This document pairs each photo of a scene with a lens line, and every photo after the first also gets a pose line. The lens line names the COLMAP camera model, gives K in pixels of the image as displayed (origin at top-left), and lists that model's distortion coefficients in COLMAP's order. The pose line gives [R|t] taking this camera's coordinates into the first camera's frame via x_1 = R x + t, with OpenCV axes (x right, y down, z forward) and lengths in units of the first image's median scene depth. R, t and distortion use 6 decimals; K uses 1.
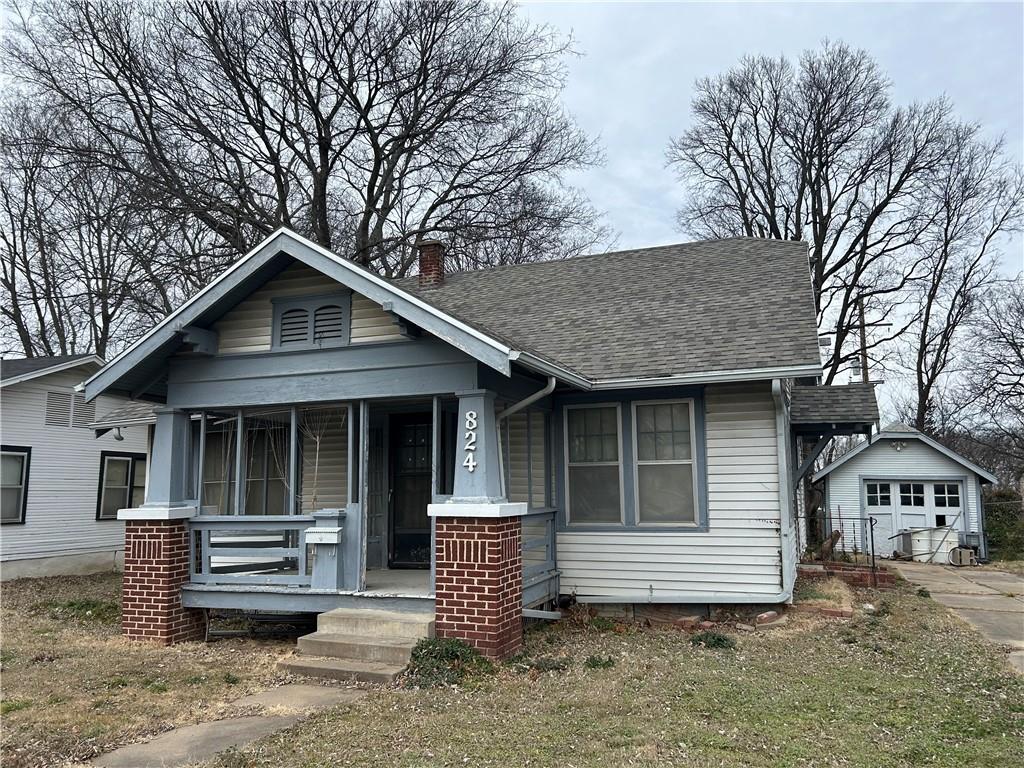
lens RADIAL K [[781.3, 0, 511.9], [0, 781.3, 382.0], [0, 0, 1]] dist [0.045338, -0.026419]
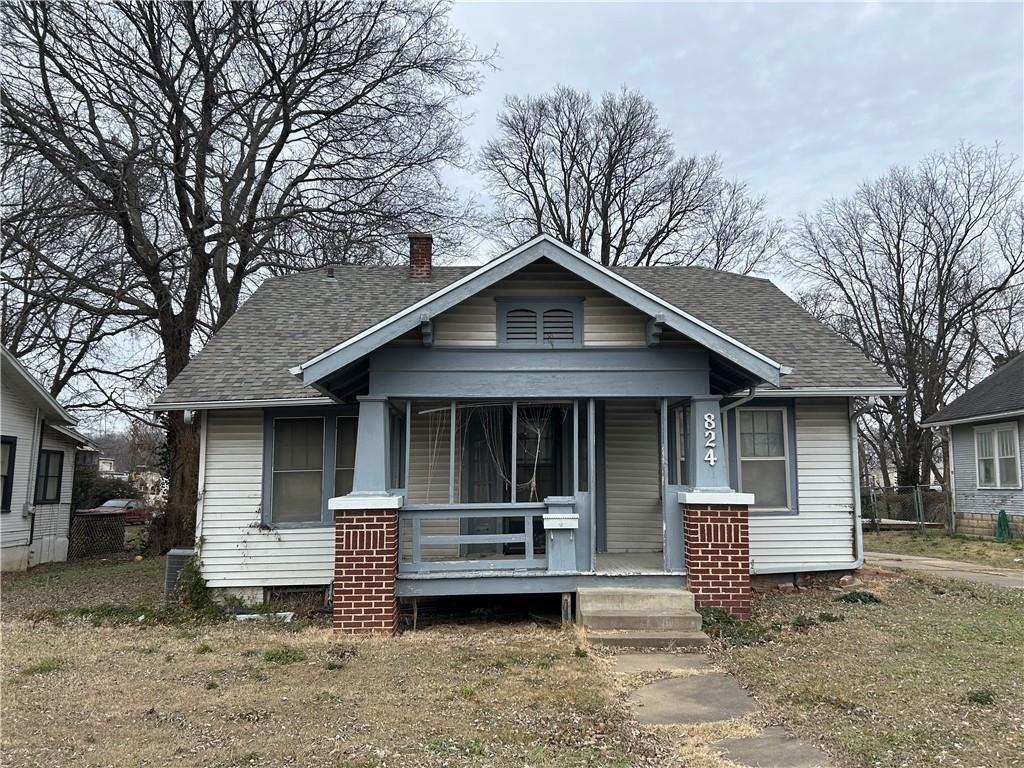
lens RADIAL K [[781.3, 0, 509.0], [0, 781.3, 380.4], [0, 0, 1]] dist [0.045338, -0.026419]
pose [[0.920982, 0.052001, 0.386120, -0.707088], [-0.056016, 0.998430, -0.000853, 0.005393], [-0.385558, -0.020843, 0.922448, 0.034706]]
